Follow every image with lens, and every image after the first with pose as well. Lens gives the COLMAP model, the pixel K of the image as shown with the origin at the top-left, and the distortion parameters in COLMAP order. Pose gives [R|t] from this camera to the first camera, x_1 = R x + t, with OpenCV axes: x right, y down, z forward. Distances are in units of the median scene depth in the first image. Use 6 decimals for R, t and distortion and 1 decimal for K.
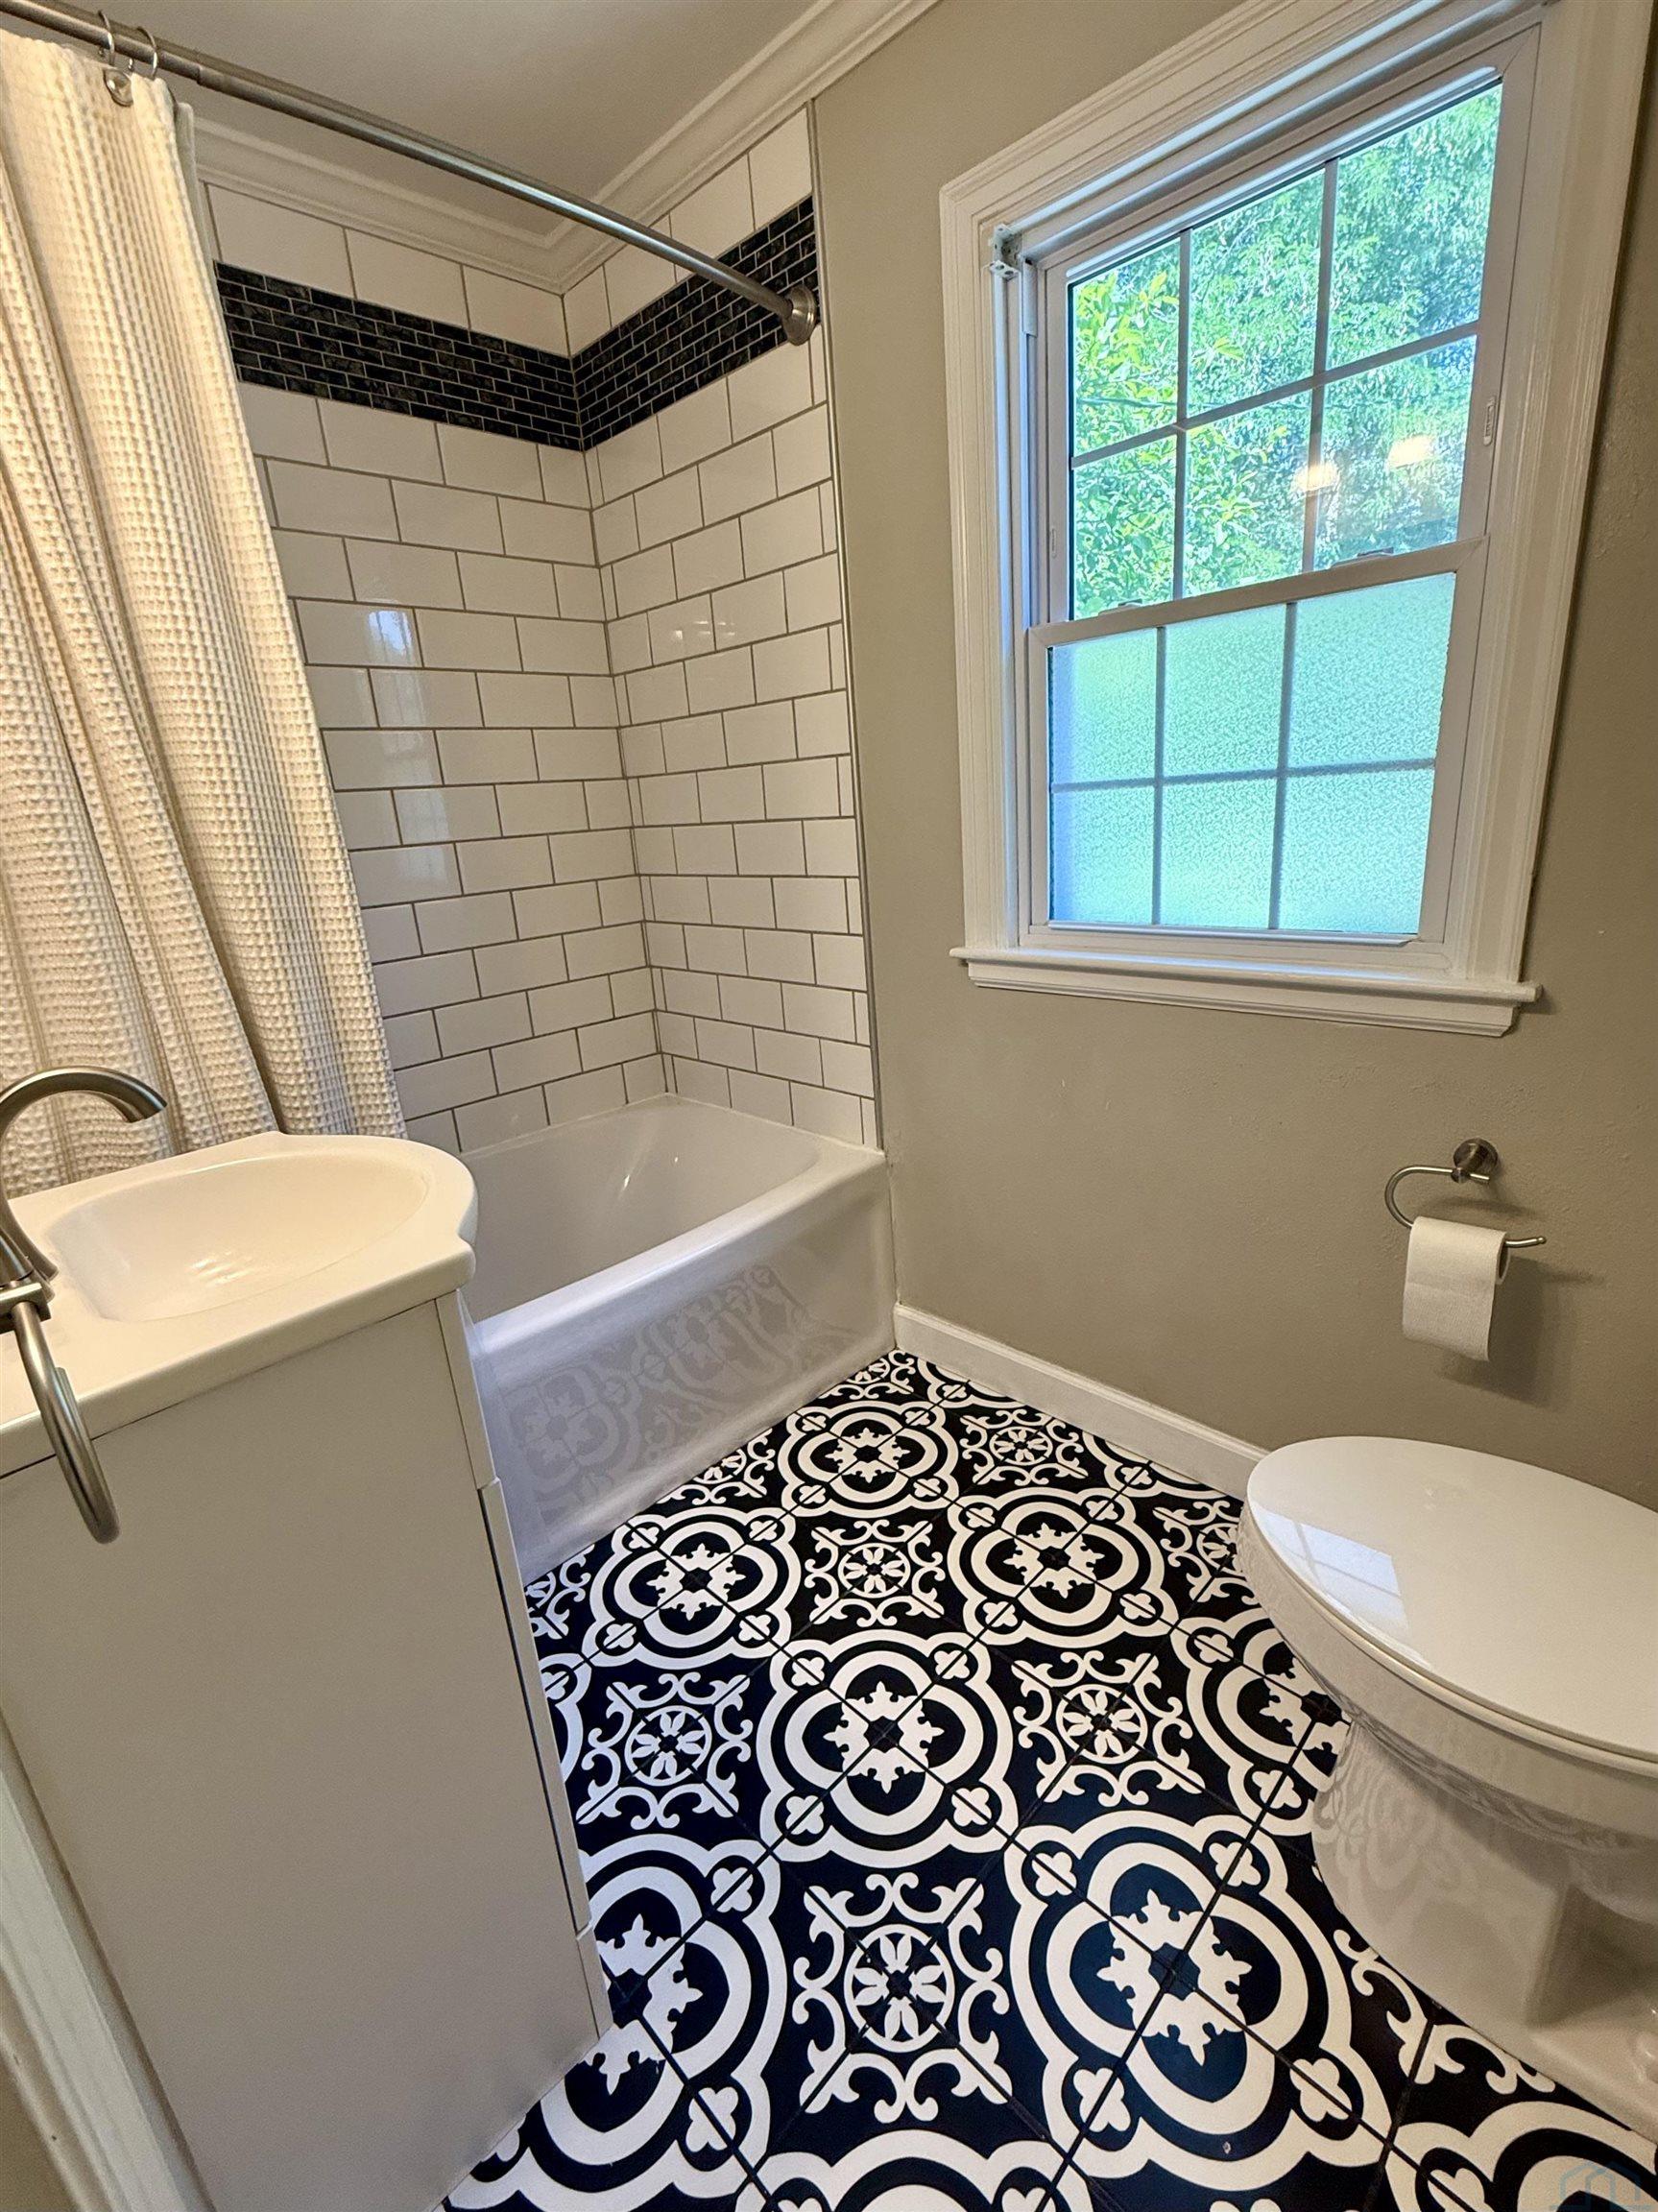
lens RADIAL K [[981.8, 0, 828.1], [0, 981.8, 1102.8], [0, 0, 1]] dist [-0.004281, -0.000331]
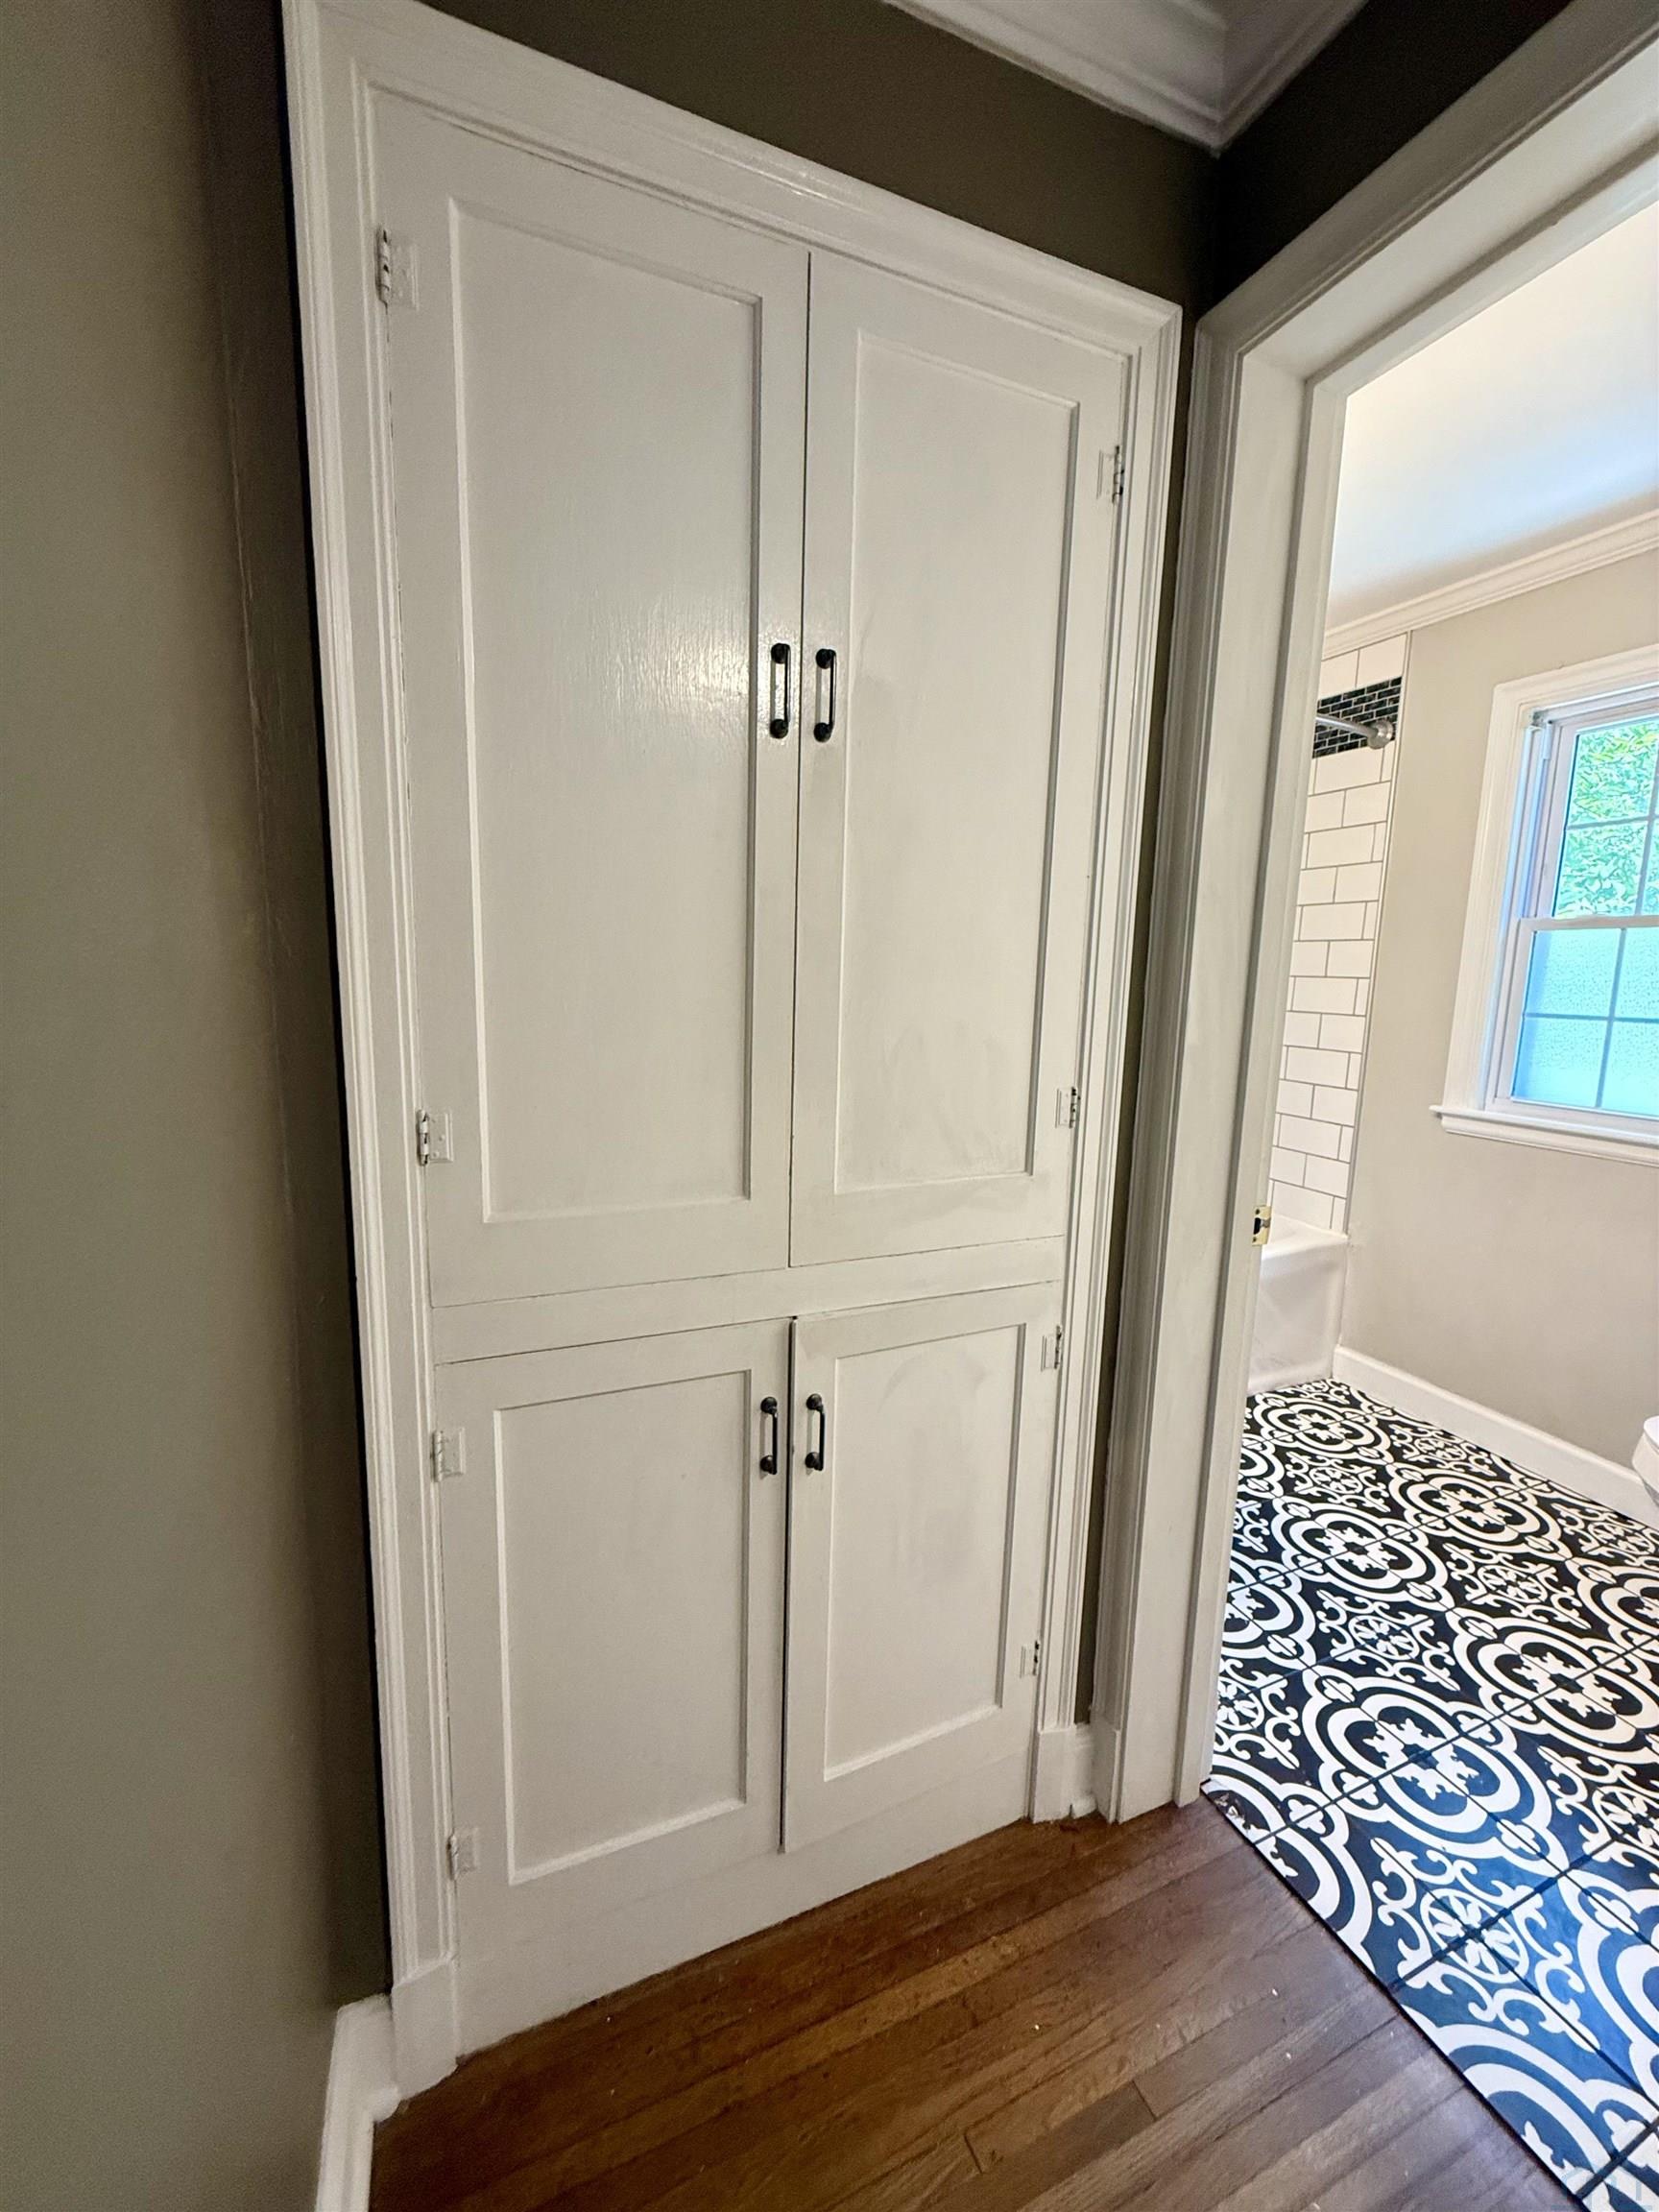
lens RADIAL K [[884.8, 0, 830.2], [0, 884.8, 1103.2], [0, 0, 1]] dist [-0.002041, -0.000319]
pose [[0.925833, 0.148506, -0.347533, -0.286011], [-0.198045, 0.973835, -0.111463, 0.196147], [0.321887, 0.172023, 0.931019, -0.650167]]
